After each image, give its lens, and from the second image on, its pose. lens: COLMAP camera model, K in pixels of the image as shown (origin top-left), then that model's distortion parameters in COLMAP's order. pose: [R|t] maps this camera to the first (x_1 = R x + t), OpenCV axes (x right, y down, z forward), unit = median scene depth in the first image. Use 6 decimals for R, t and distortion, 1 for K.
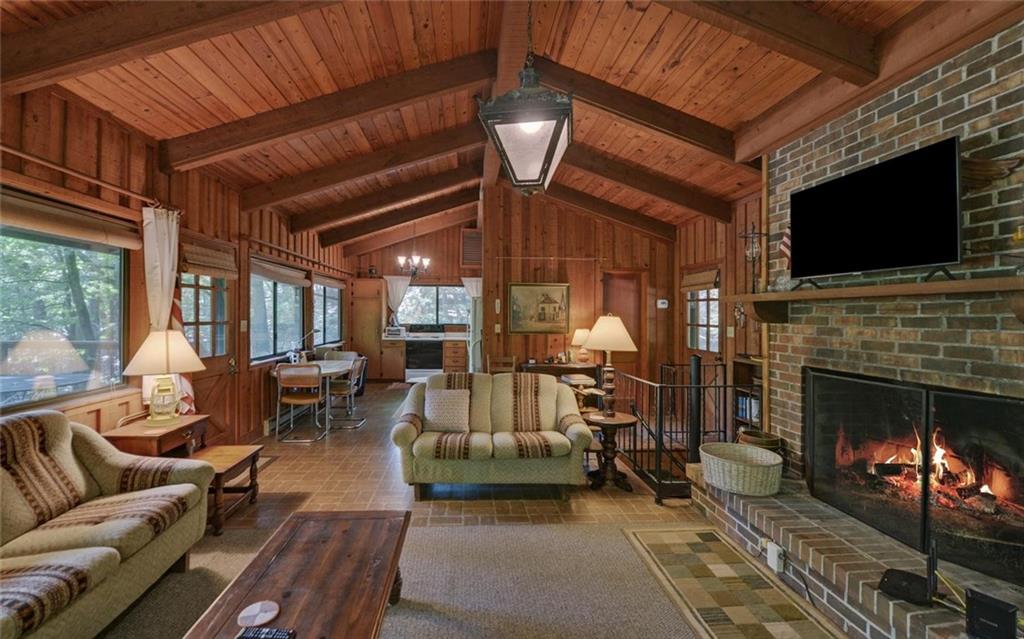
lens RADIAL K [[426.2, 0, 512.0], [0, 426.2, 319.5], [0, 0, 1]] dist [-0.000329, 0.000004]
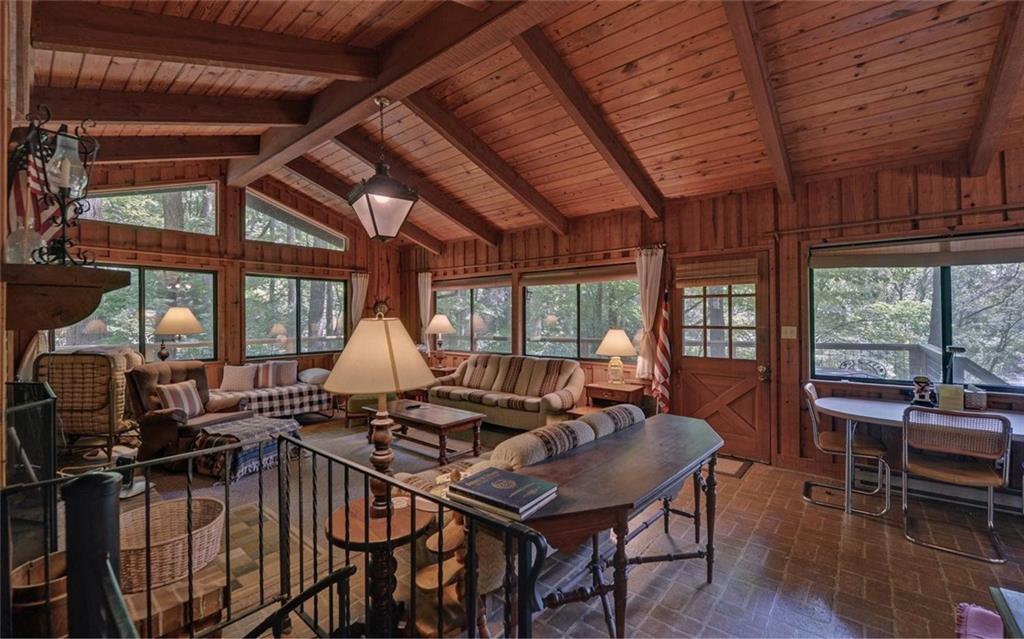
lens RADIAL K [[434.9, 0, 512.0], [0, 434.9, 319.5], [0, 0, 1]] dist [0.000296, 0.000014]
pose [[-0.722786, -0.007330, -0.691033, 0.637136], [-0.012956, 0.999912, 0.002944, -0.017895], [0.690951, 0.011081, -0.722817, 2.021262]]
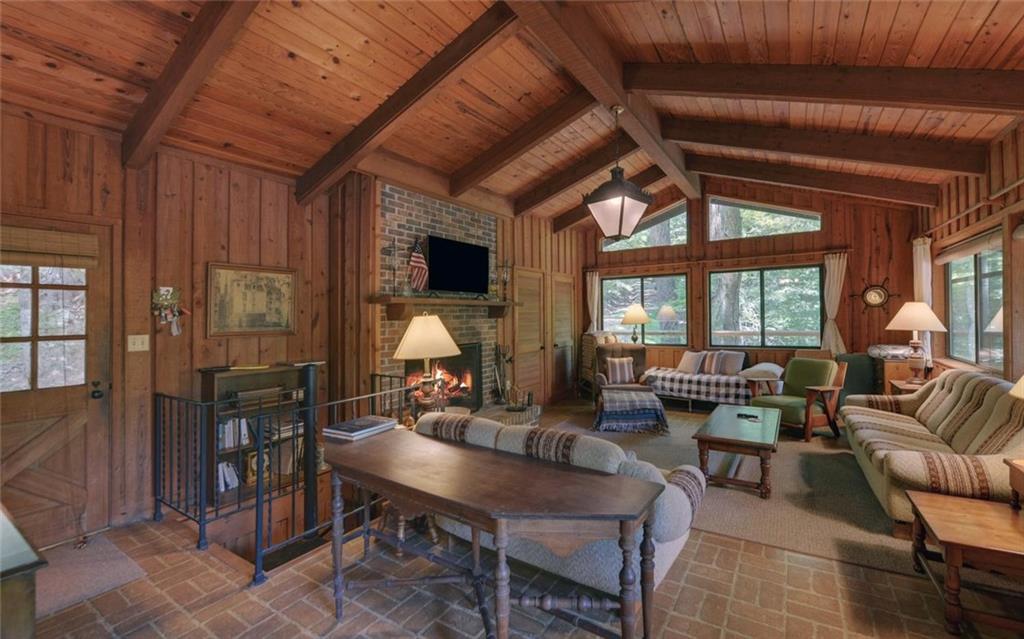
lens RADIAL K [[426.2, 0, 512.0], [0, 426.2, 319.5], [0, 0, 1]] dist [-0.000329, 0.000004]
pose [[-0.769469, -0.005218, 0.638663, -0.572715], [0.012515, 0.999651, 0.023246, -0.023976], [-0.638562, 0.025880, -0.769135, 2.096123]]
